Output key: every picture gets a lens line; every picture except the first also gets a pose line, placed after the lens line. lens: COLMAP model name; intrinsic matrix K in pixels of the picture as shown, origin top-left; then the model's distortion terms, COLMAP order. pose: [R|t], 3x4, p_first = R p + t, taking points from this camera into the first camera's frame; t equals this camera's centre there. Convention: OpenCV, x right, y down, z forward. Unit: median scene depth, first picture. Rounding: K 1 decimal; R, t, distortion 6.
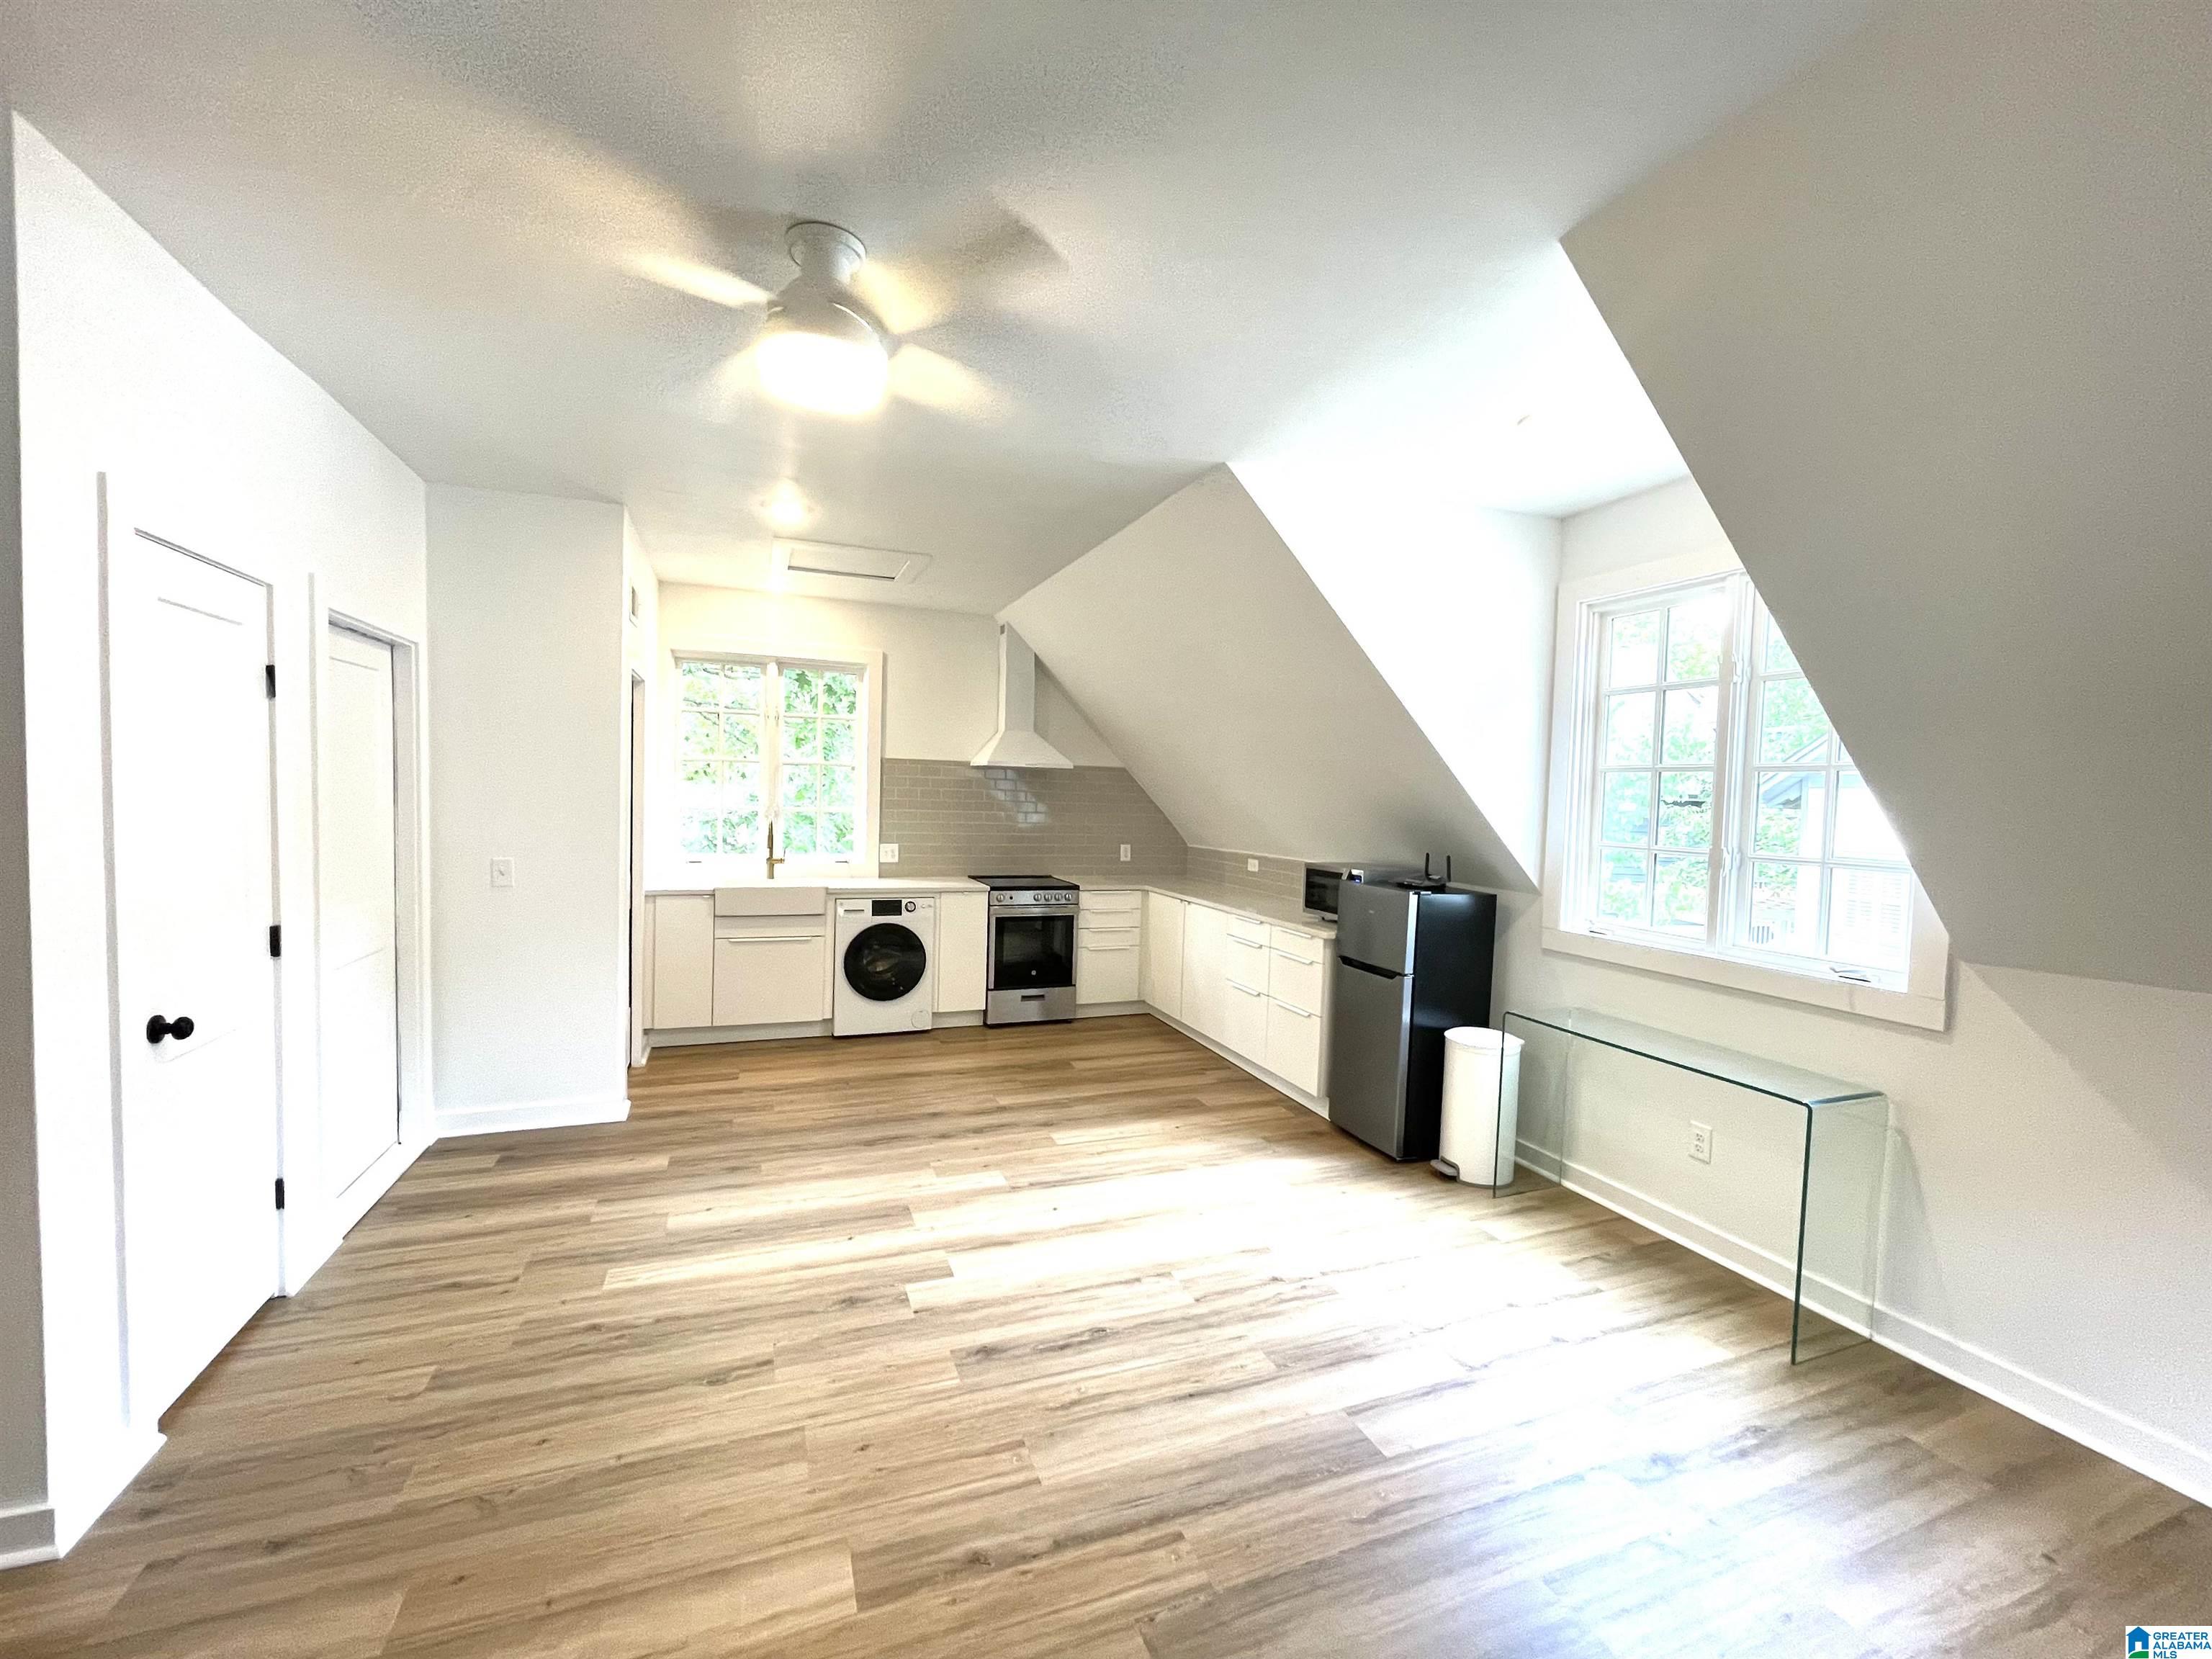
lens RADIAL K [[897.1, 0, 1106.0], [0, 897.1, 829.5], [0, 0, 1]] dist [0.001708, -0.000108]
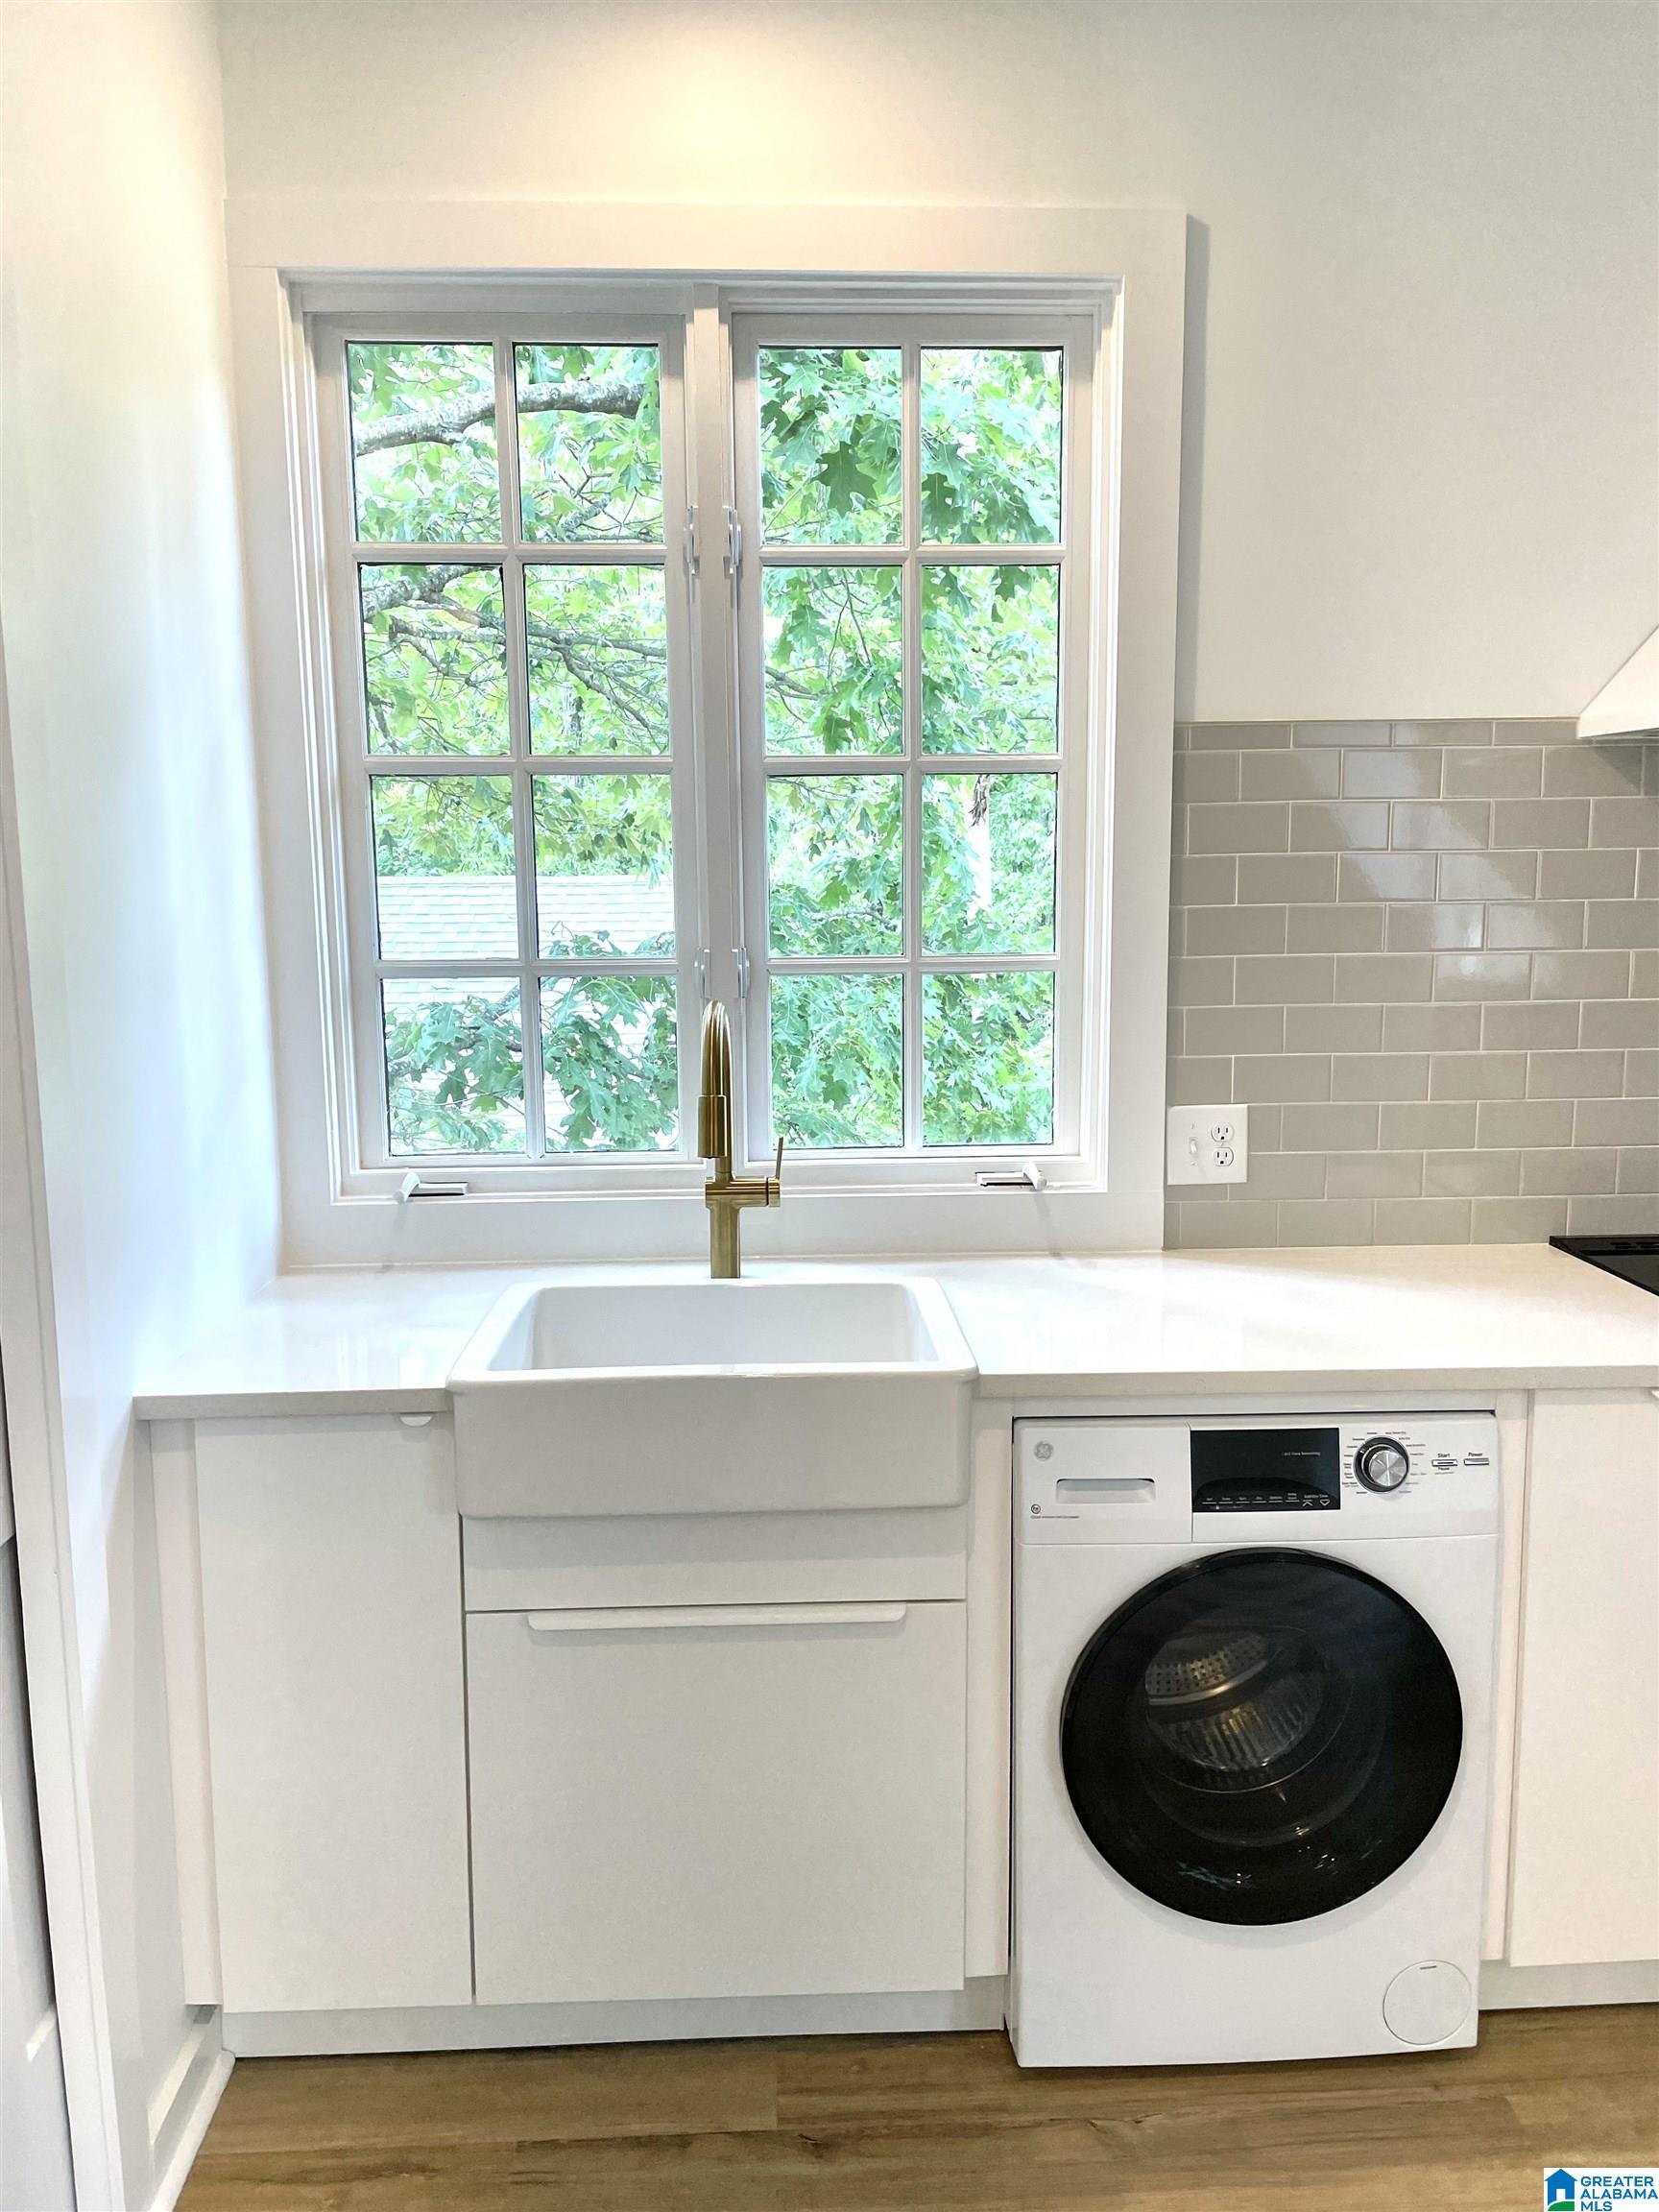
lens RADIAL K [[1685.9, 0, 829.5], [0, 1685.9, 1106.0], [0, 0, 1]] dist [0.066840, -0.080882]
pose [[0.944023, 0.009815, -0.329735, -0.216136], [0.022415, 0.995338, 0.093803, -0.029977], [0.329118, -0.095943, 0.939402, 0.636874]]
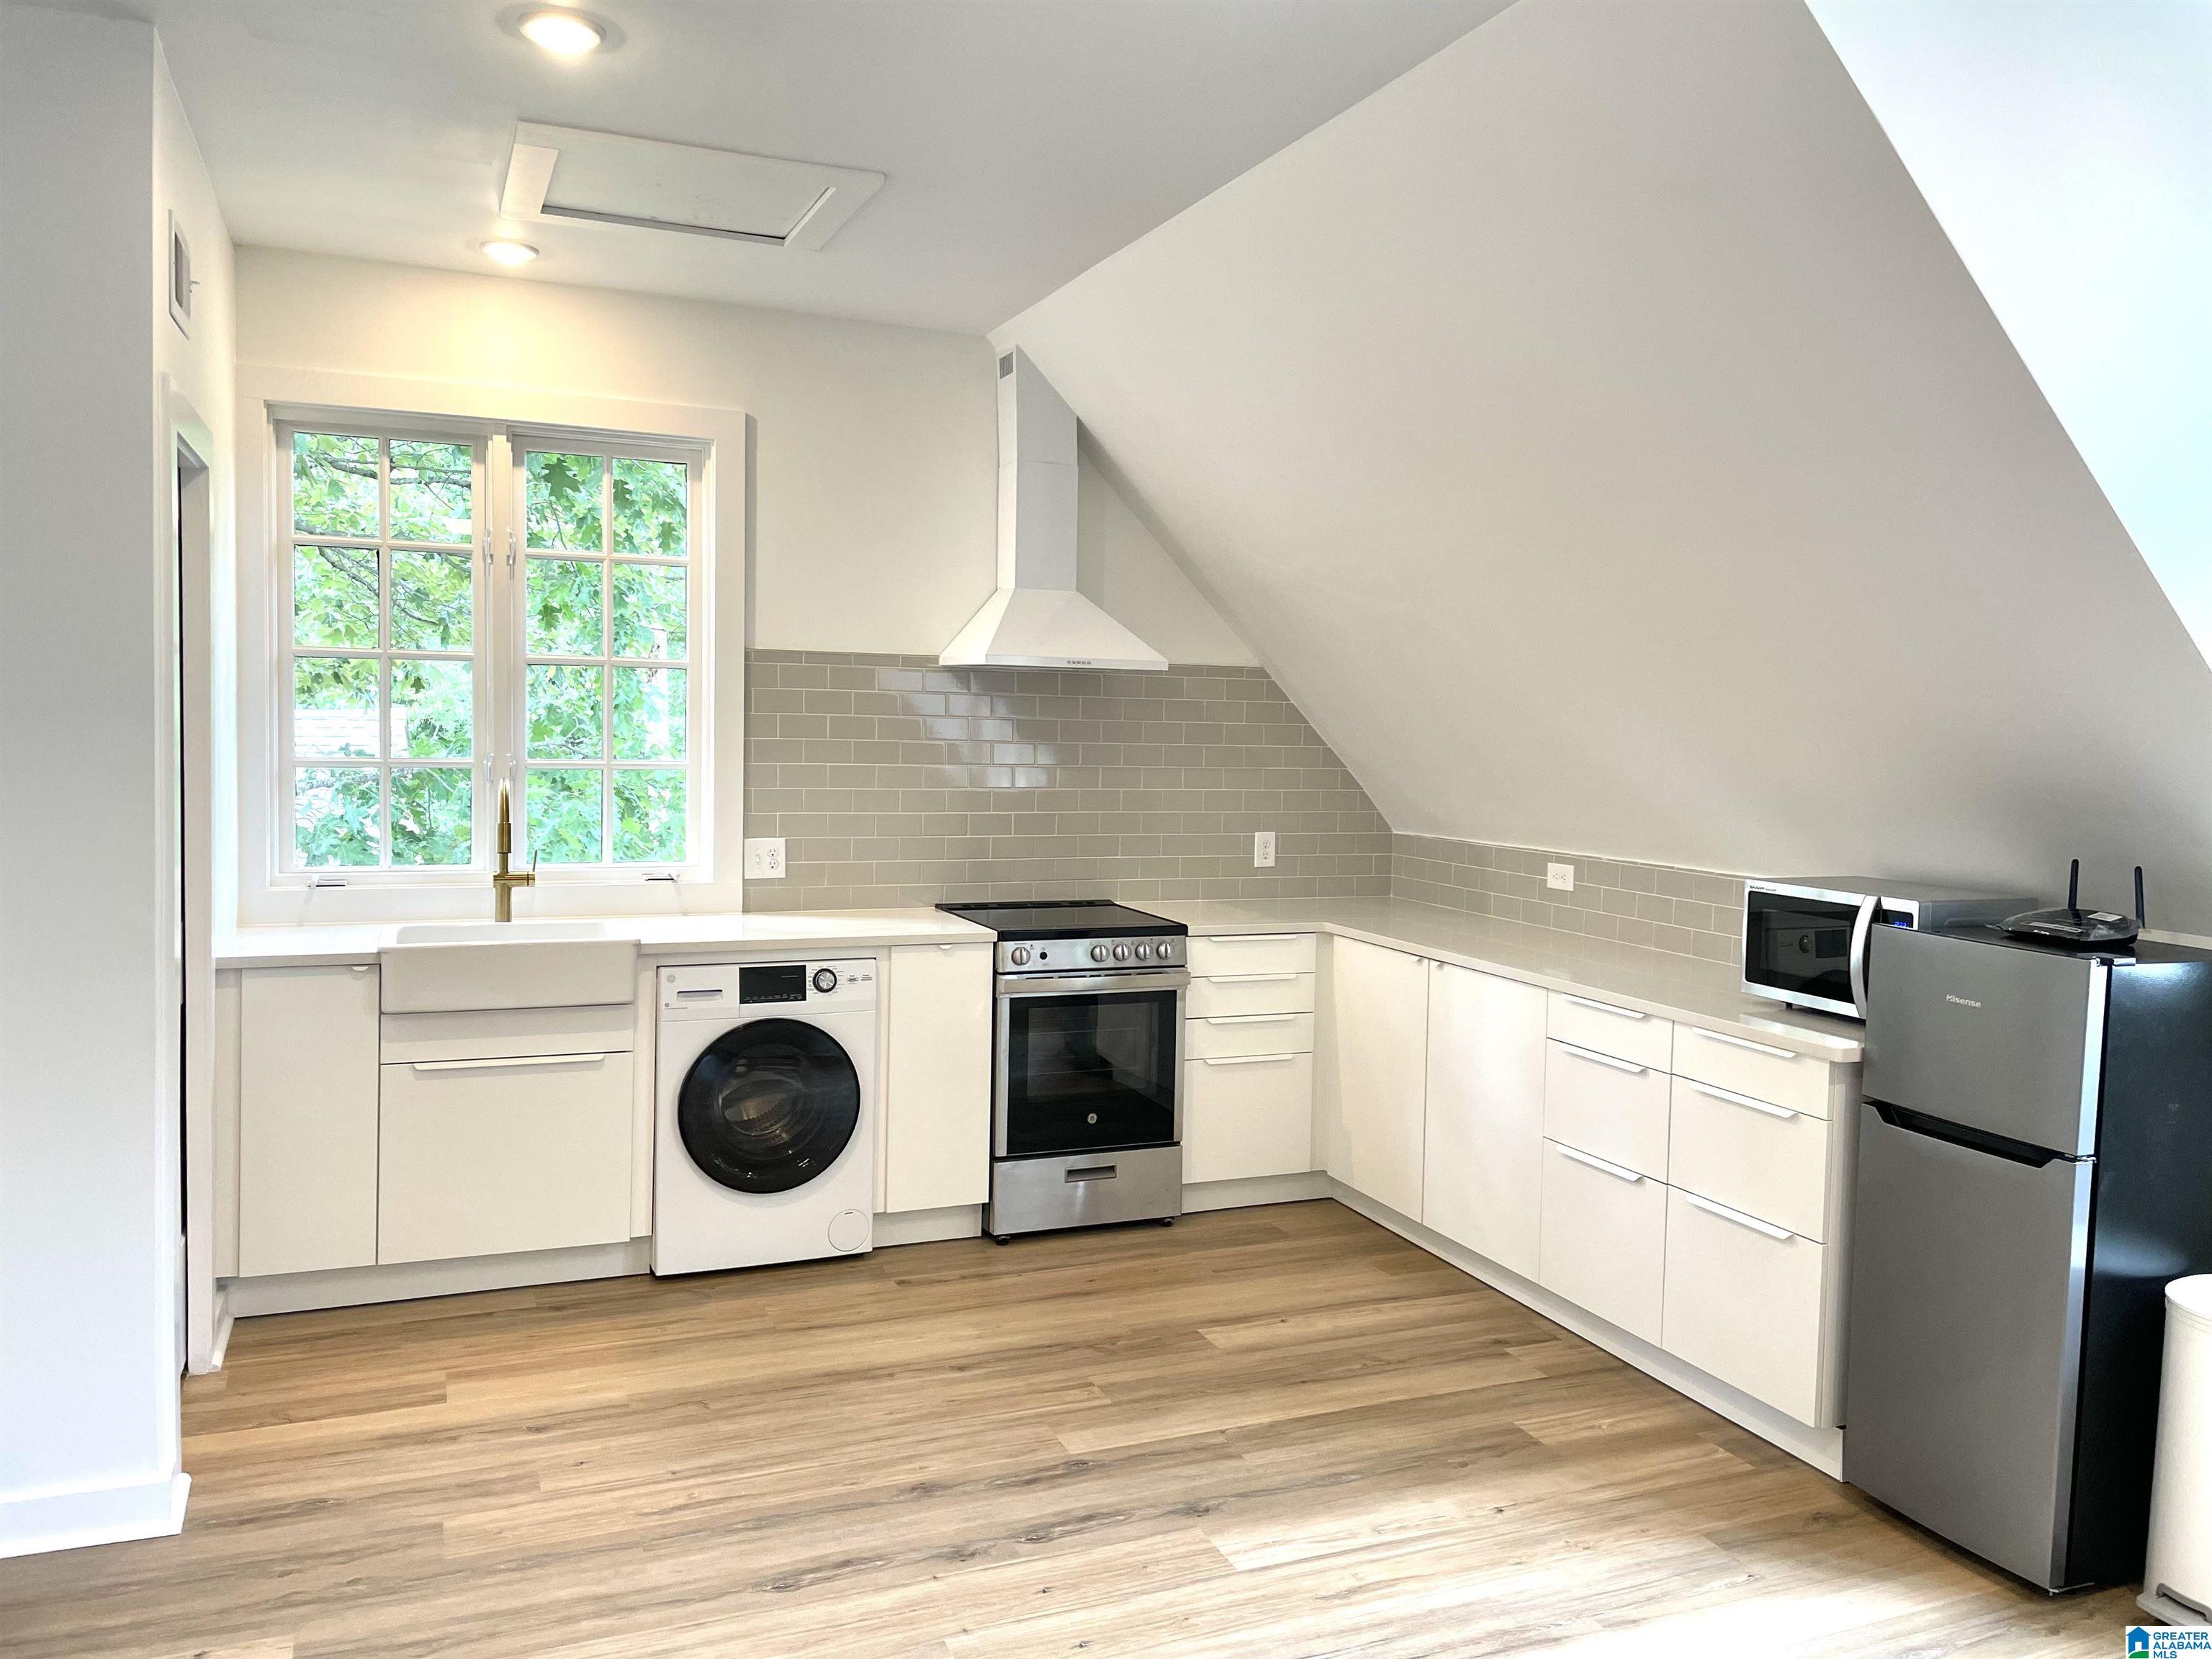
lens RADIAL K [[1685.9, 0, 1144.4], [0, 1685.9, 799.2], [0, 0, 1]] dist [0.066840, -0.080882]
pose [[0.999453, -0.008828, 0.031866, -0.086826], [0.008559, 0.999927, 0.008557, -0.010469], [-0.031939, -0.008280, 0.999456, 0.155513]]
